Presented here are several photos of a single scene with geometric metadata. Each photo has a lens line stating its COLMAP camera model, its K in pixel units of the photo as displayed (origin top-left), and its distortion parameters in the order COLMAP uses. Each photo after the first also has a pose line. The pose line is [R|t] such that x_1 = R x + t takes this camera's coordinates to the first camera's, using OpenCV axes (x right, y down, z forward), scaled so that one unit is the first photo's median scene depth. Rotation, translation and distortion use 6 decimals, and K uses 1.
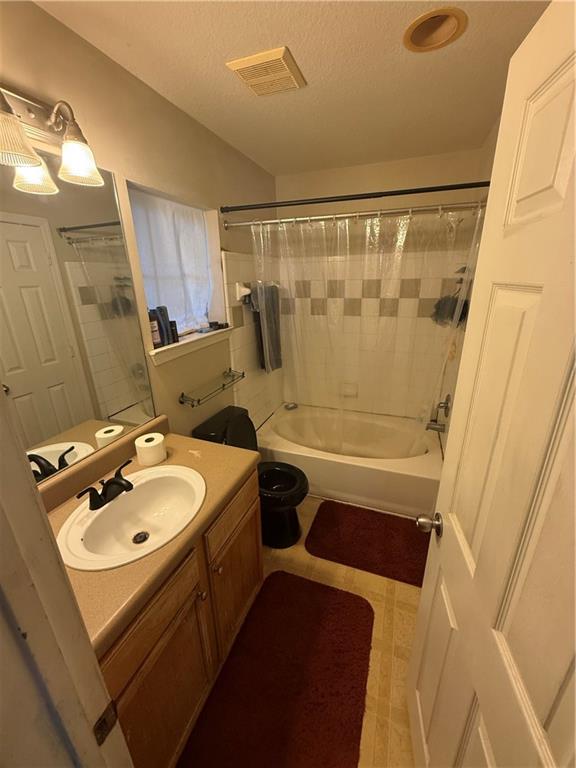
lens RADIAL K [[308.5, 0, 288.5], [0, 308.5, 383.8], [0, 0, 1]] dist [0.001030, 0.000825]
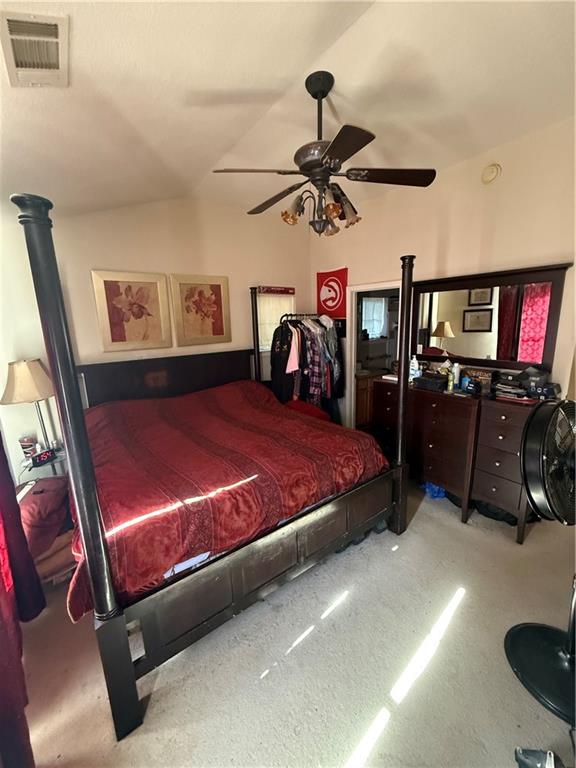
lens RADIAL K [[308.5, 0, 287.5], [0, 308.5, 384.3], [0, 0, 1]] dist [0.001030, 0.000825]
pose [[0.833087, 0.106022, -0.542886, 0.647148], [-0.165169, 0.984363, -0.061221, 0.579211], [0.527907, 0.140671, 0.837572, -1.835853]]
